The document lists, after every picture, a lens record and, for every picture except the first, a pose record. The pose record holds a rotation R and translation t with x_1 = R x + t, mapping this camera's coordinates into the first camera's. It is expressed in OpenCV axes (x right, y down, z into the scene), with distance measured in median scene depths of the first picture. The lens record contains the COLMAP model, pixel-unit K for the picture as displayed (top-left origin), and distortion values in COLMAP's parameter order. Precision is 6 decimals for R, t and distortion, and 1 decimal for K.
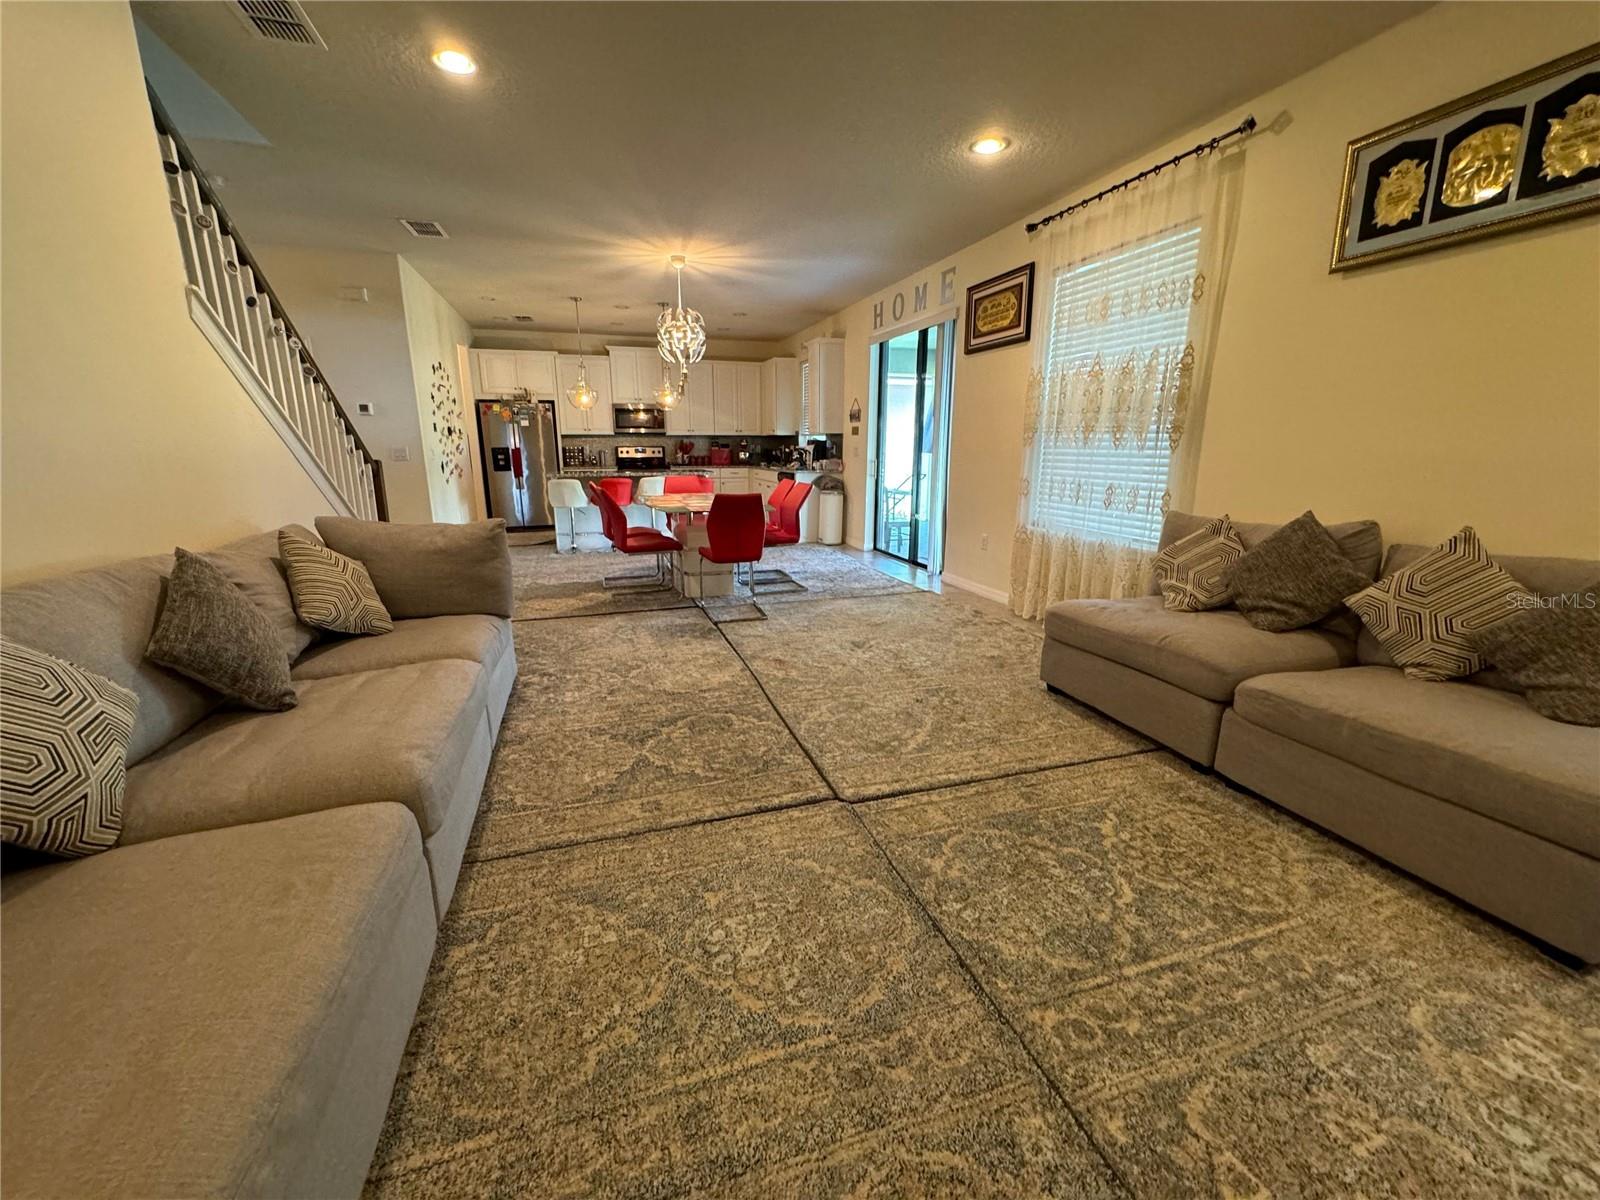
lens RADIAL K [[638.9, 0, 803.1], [0, 638.9, 593.9], [0, 0, 1]] dist [0.000156, -0.000165]
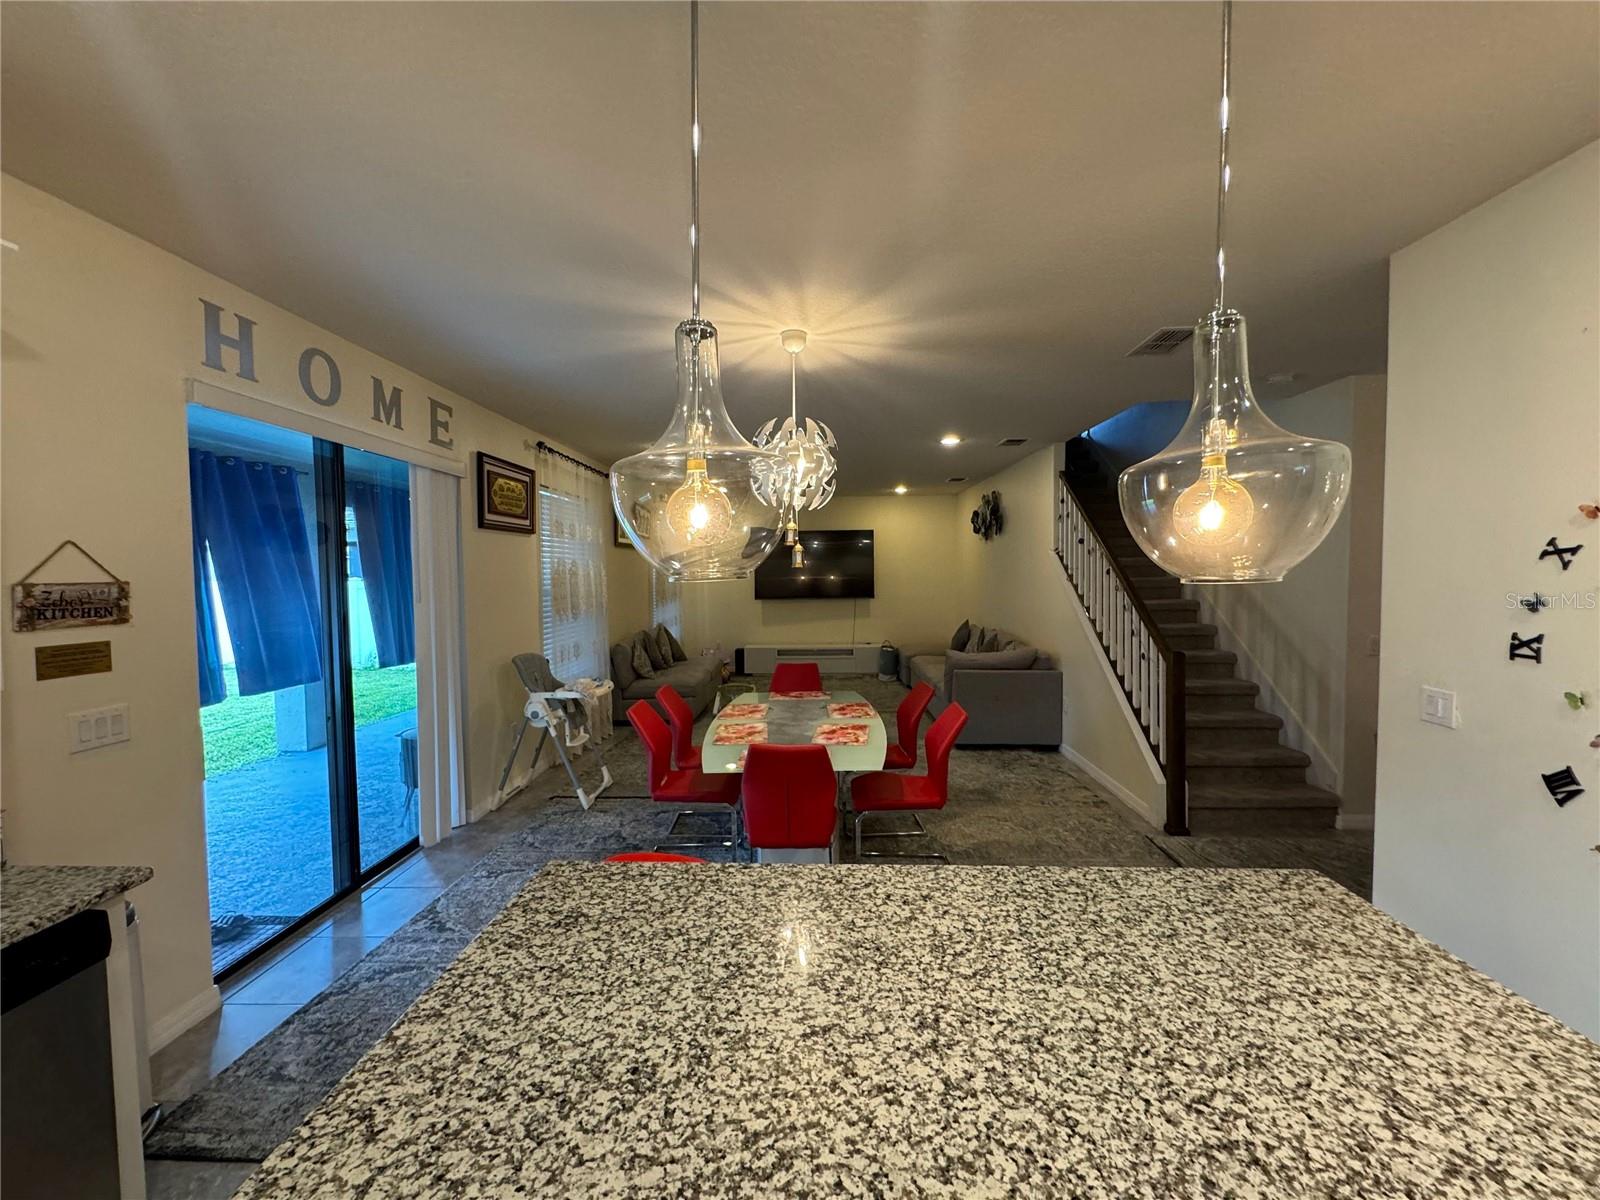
lens RADIAL K [[638.9, 0, 804.0], [0, 638.9, 596.8], [0, 0, 1]] dist [0.000156, -0.000165]
pose [[-0.938511, 0.000470, 0.345248, -0.868950], [0.094514, 0.962148, 0.255613, -0.953185], [-0.332060, 0.272527, -0.903031, 3.379385]]
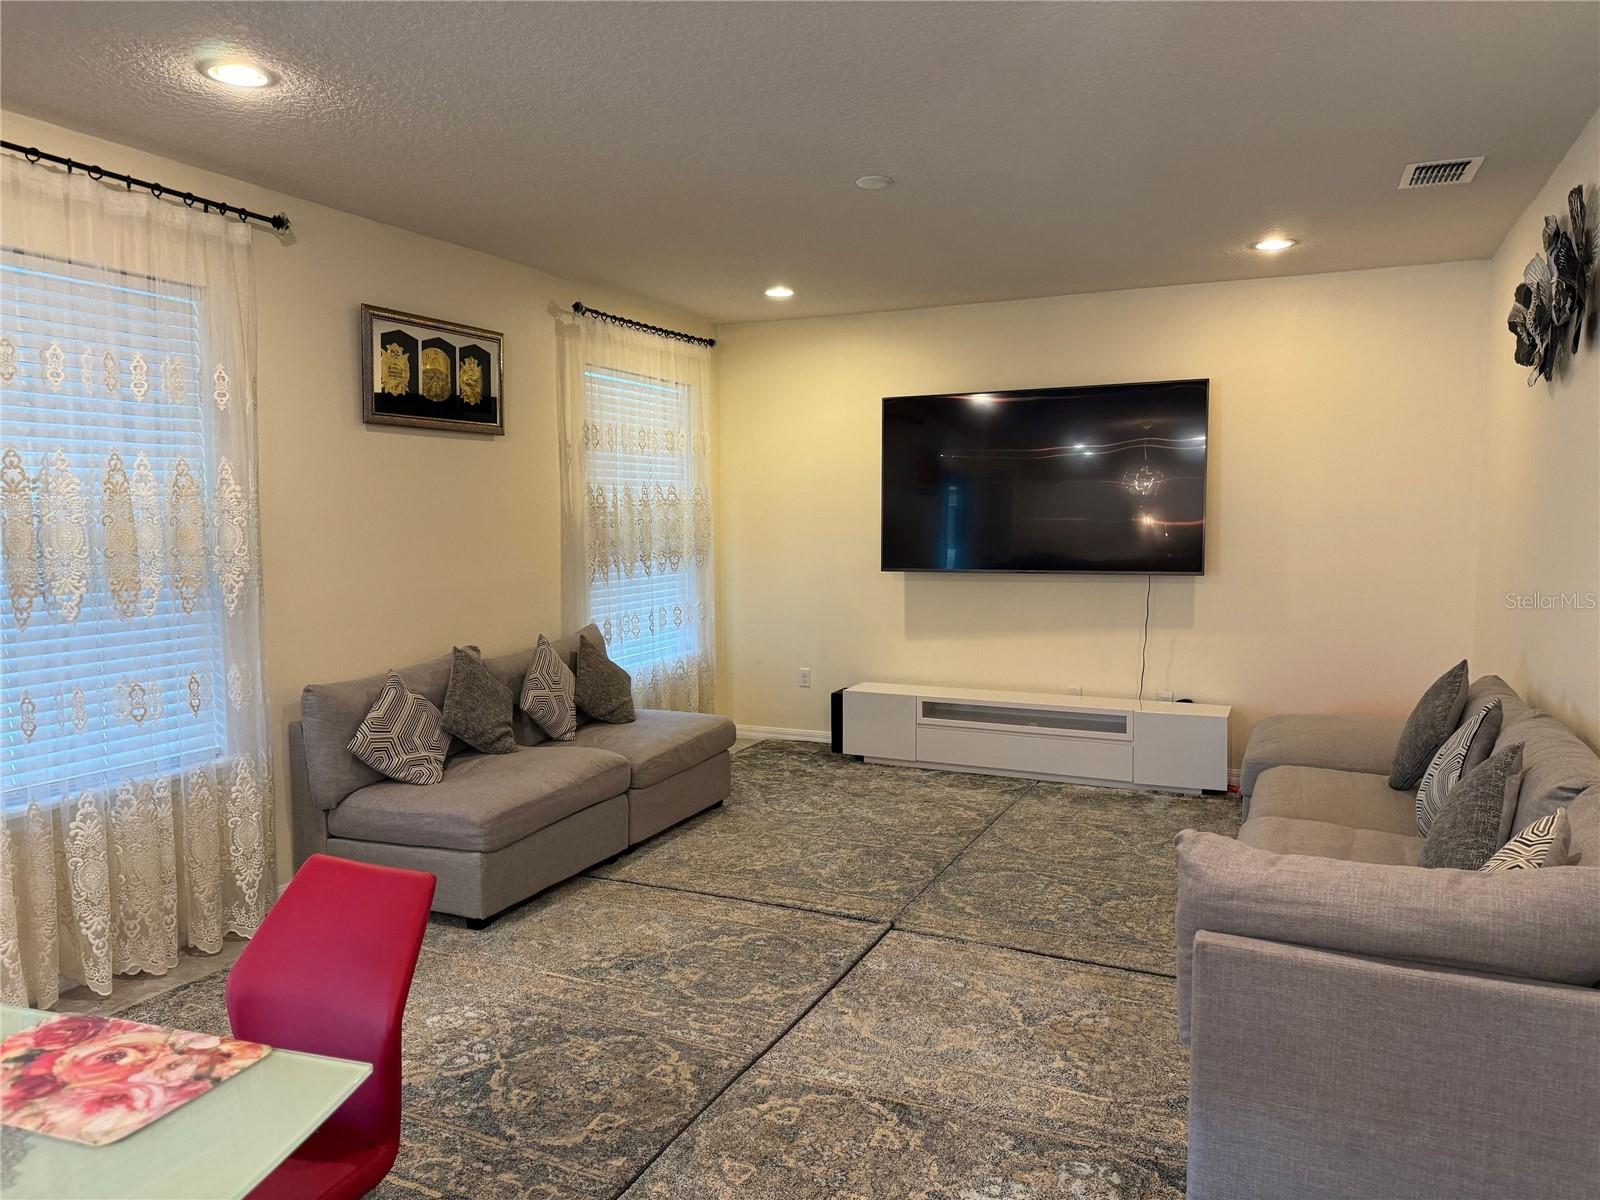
lens RADIAL K [[1126.4, 0, 796.8], [0, 1126.4, 596.4], [0, 0, 1]] dist [0.070655, -0.048306]
pose [[-0.731947, -0.046336, 0.679784, -0.948909], [0.165273, 0.955816, 0.243106, -0.598686], [-0.661013, 0.290291, -0.691949, 1.984052]]
